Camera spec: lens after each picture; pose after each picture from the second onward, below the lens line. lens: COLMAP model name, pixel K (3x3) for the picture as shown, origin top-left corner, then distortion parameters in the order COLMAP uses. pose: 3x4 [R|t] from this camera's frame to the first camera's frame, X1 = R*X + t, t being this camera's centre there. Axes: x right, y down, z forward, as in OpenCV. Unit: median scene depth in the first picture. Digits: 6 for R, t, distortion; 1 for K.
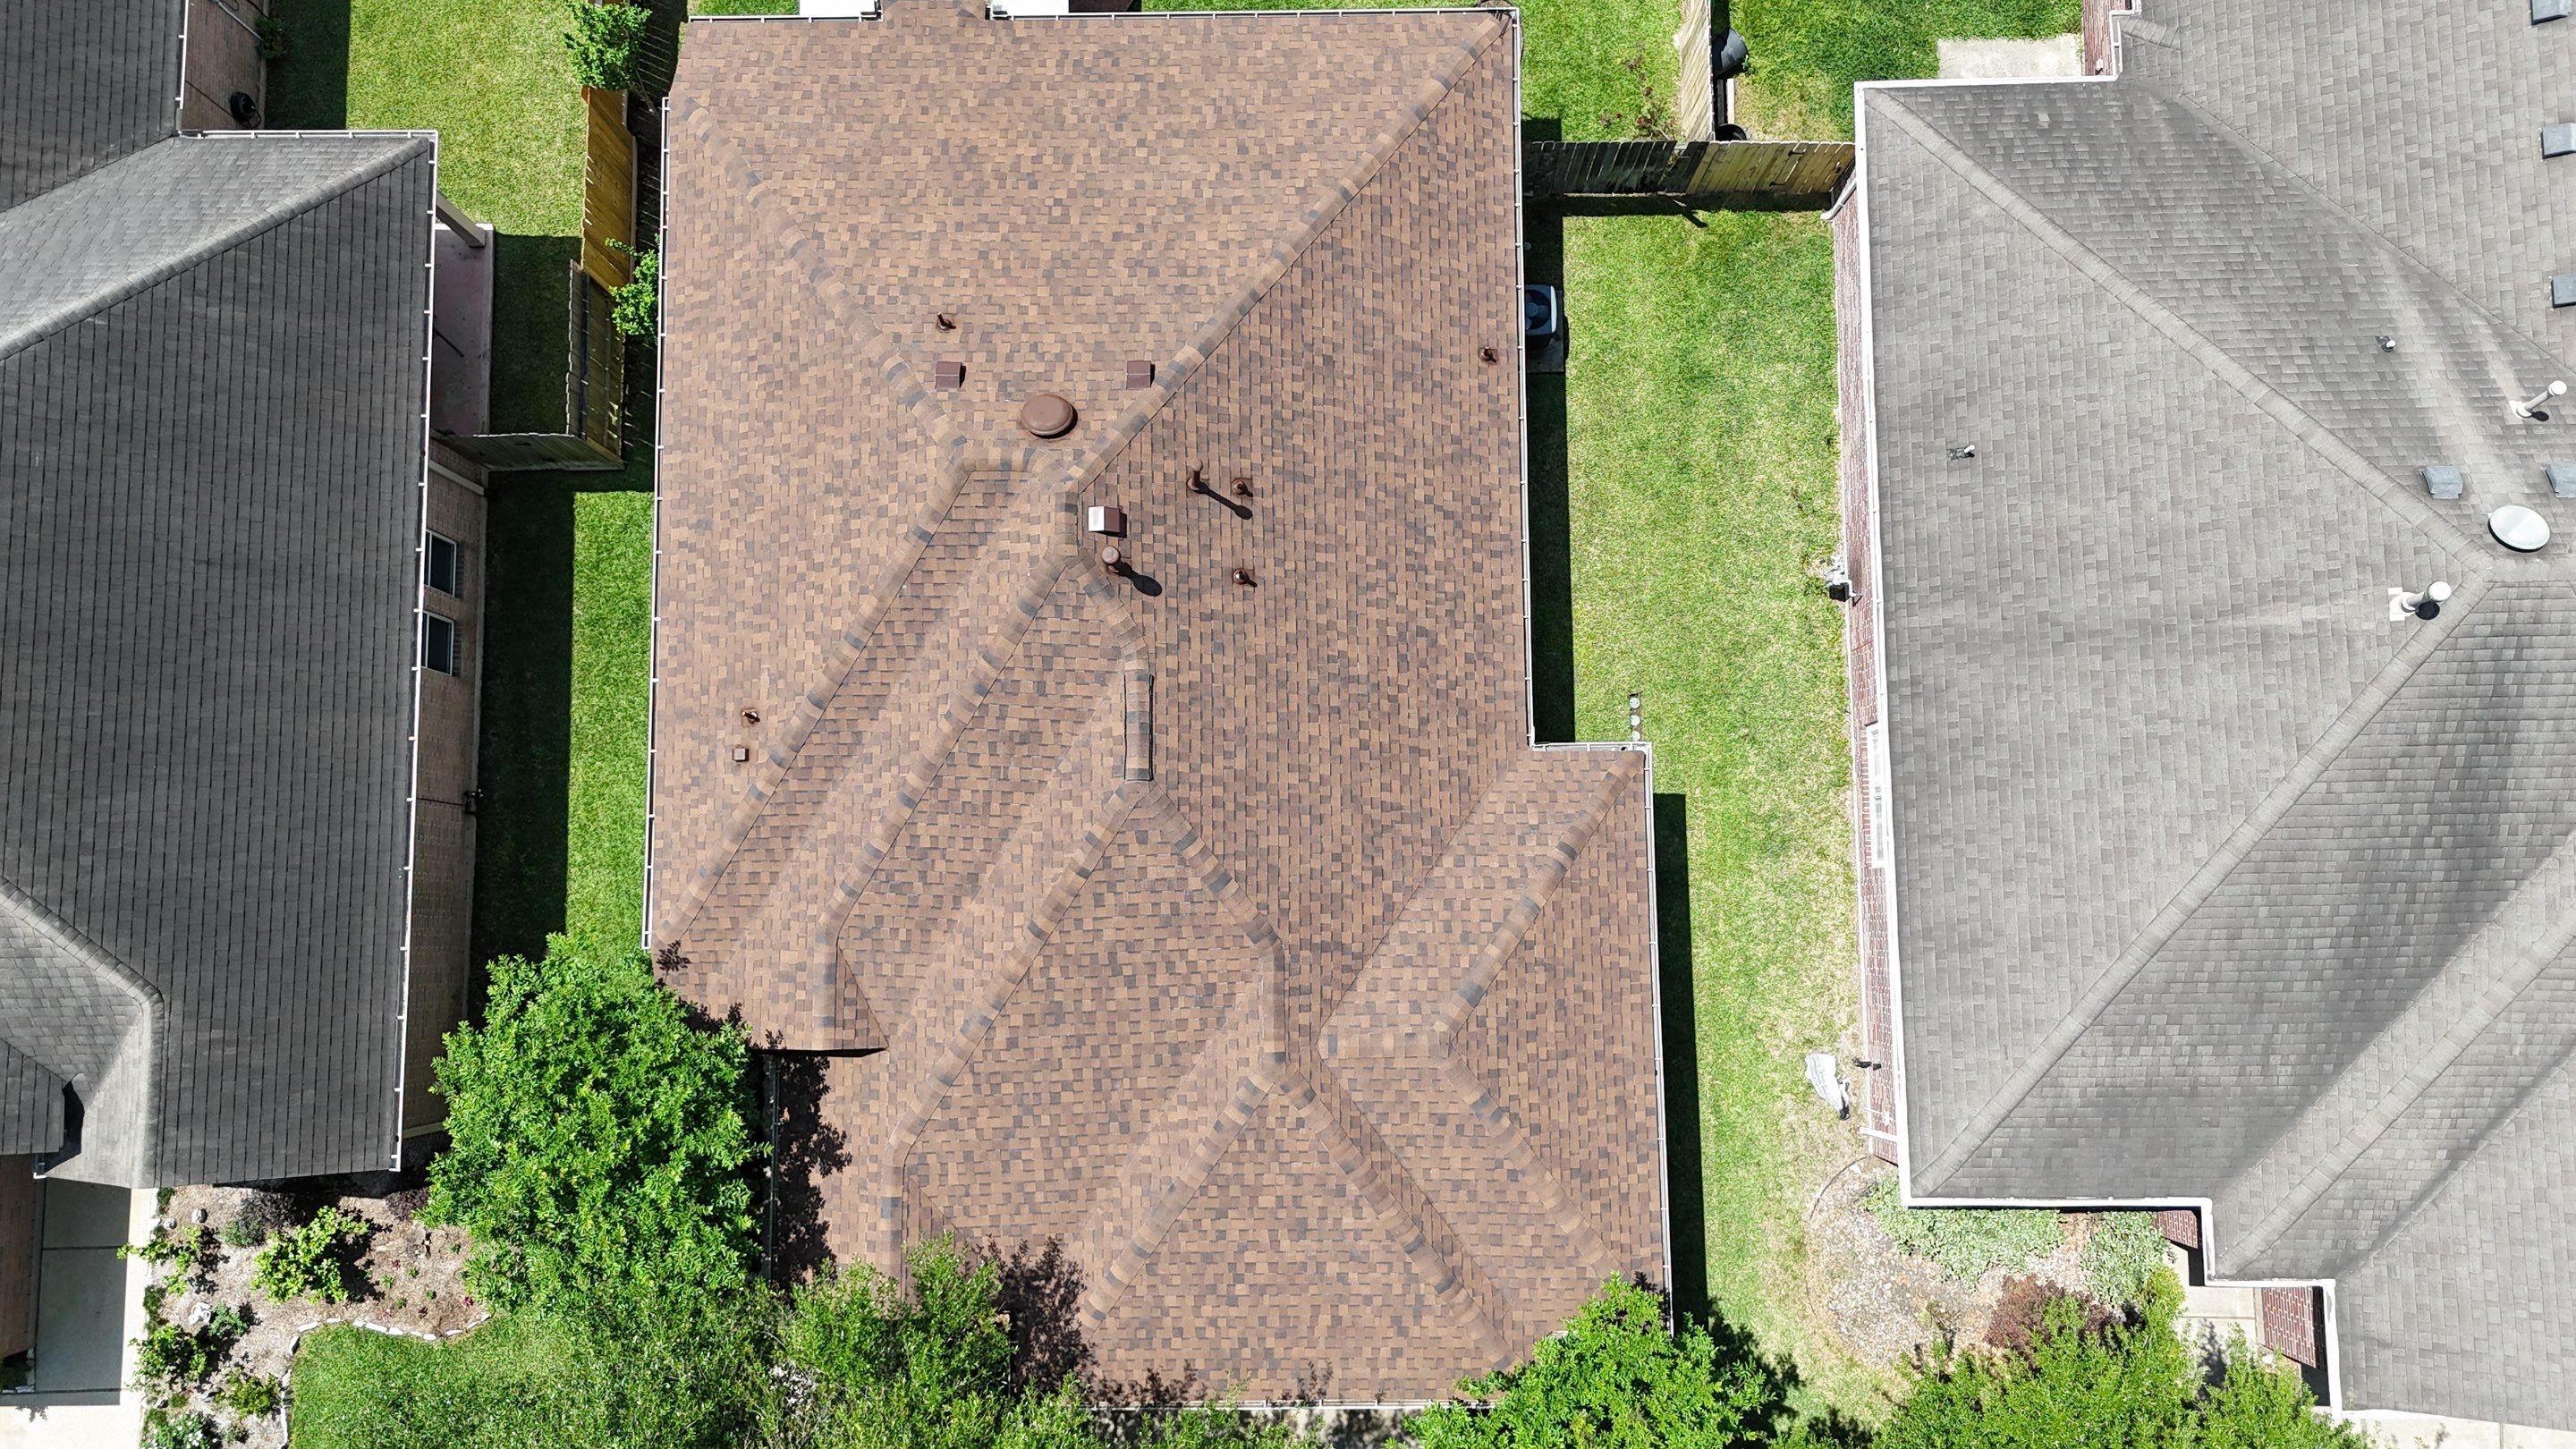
lens RADIAL K [[1925.1, 0, 1287.0], [0, 1925.1, 719.7], [0, 0, 1]] dist [0.085438, -0.090028]
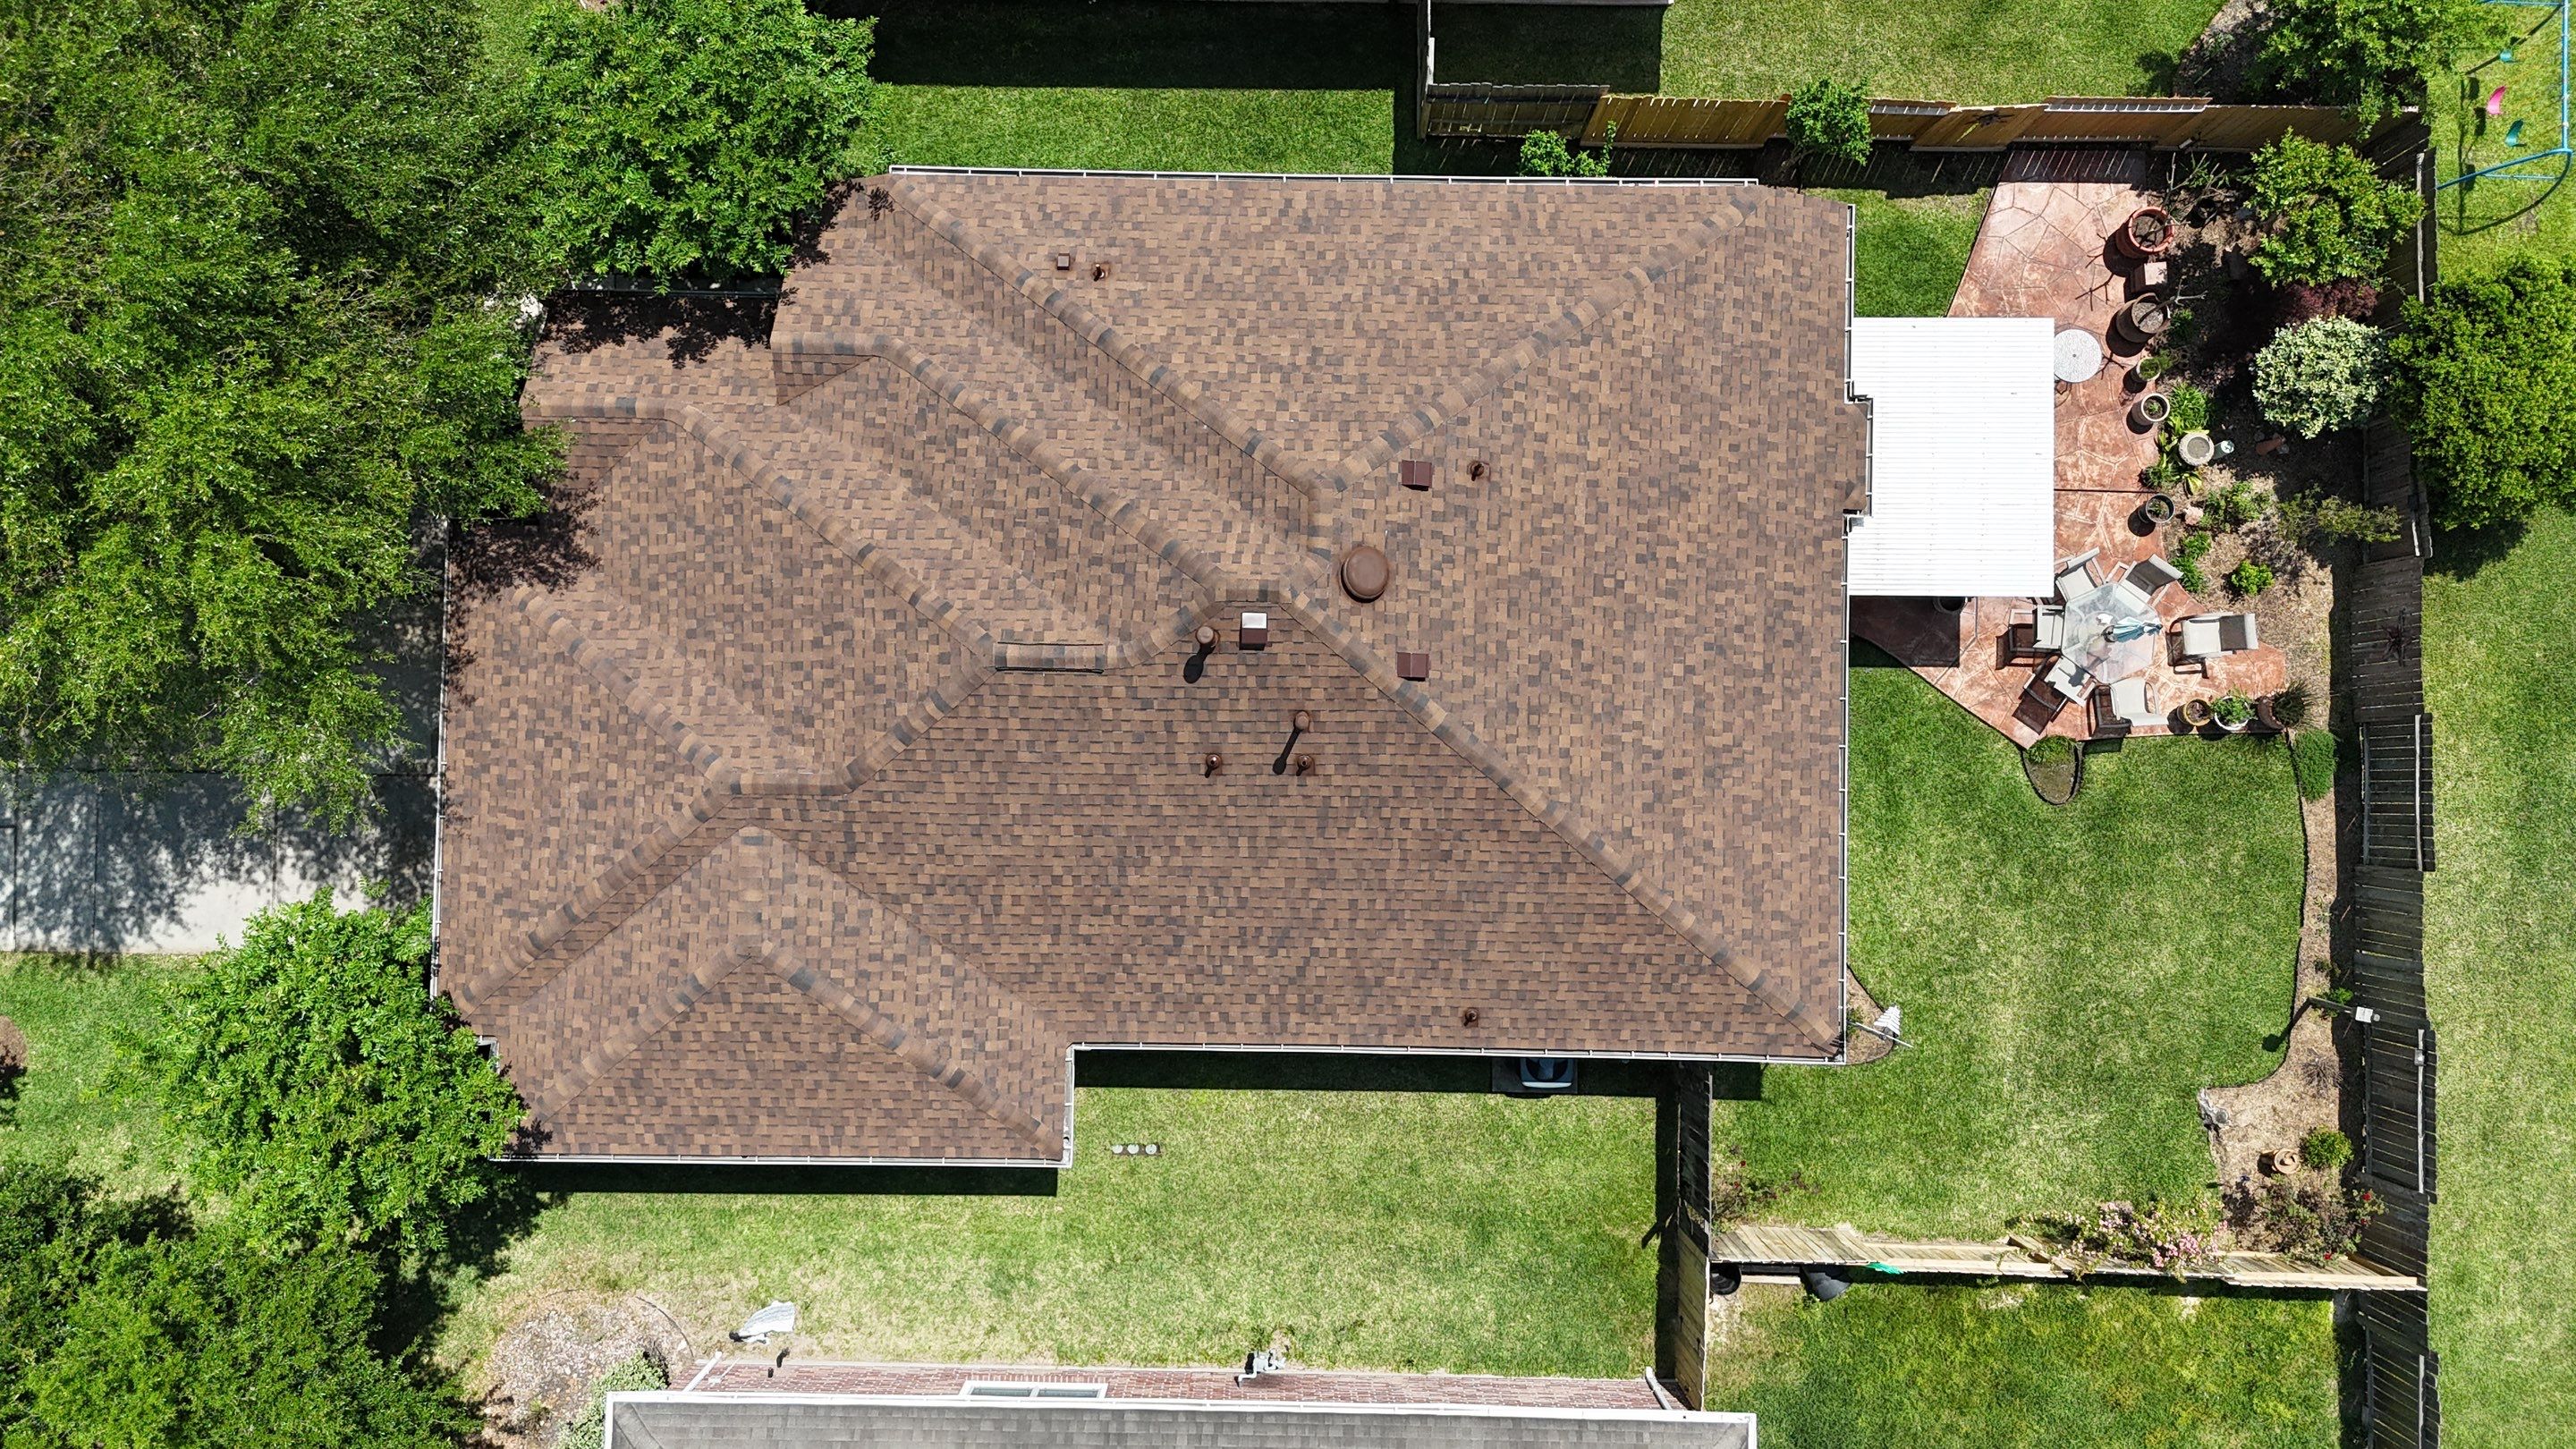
lens RADIAL K [[1925.1, 0, 1282.3], [0, 1925.1, 721.9], [0, 0, 1]] dist [0.085438, -0.090028]
pose [[-0.027128, 0.999411, -0.021014, -0.024190], [-0.993409, -0.024611, 0.111950, -0.213827], [0.111367, 0.023913, 0.993492, 0.015964]]
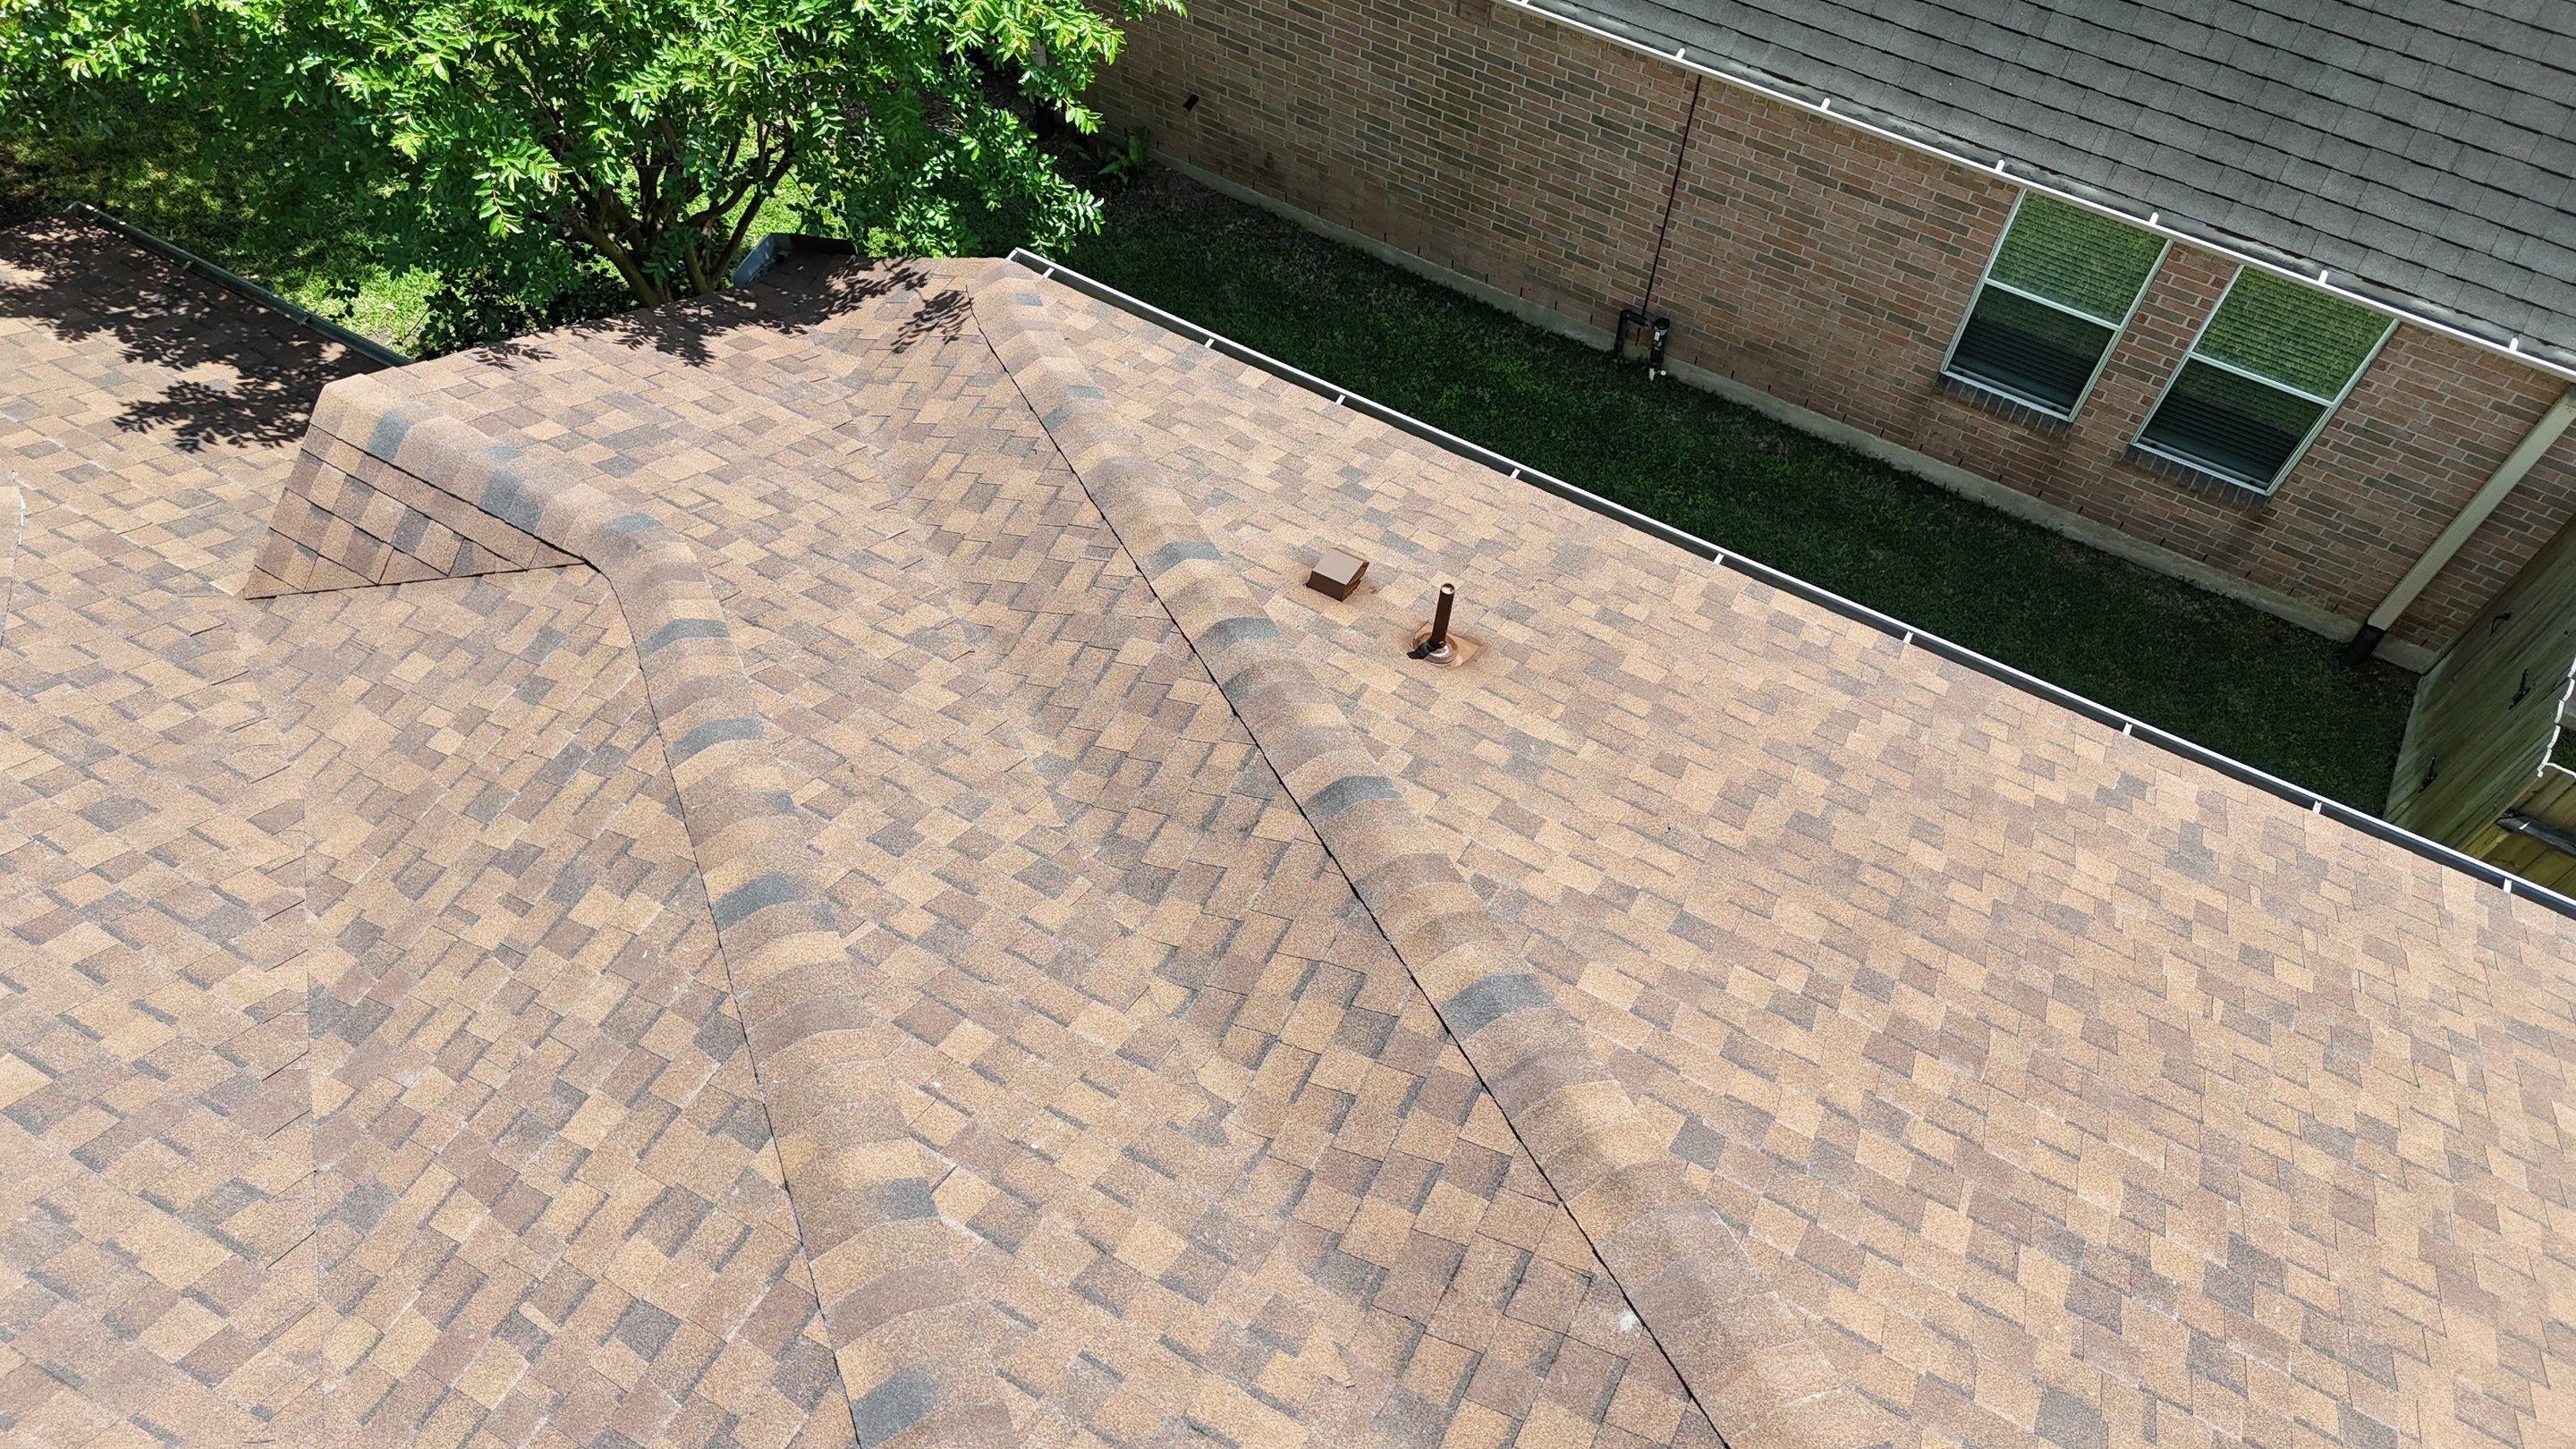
lens RADIAL K [[1925.1, 0, 1285.4], [0, 1925.1, 723.0], [0, 0, 1]] dist [0.085438, -0.090028]
pose [[-0.487596, 0.754776, -0.438821, -0.137416], [-0.867901, -0.364428, 0.337550, -0.078550], [0.094856, 0.545441, 0.832764, 0.775738]]
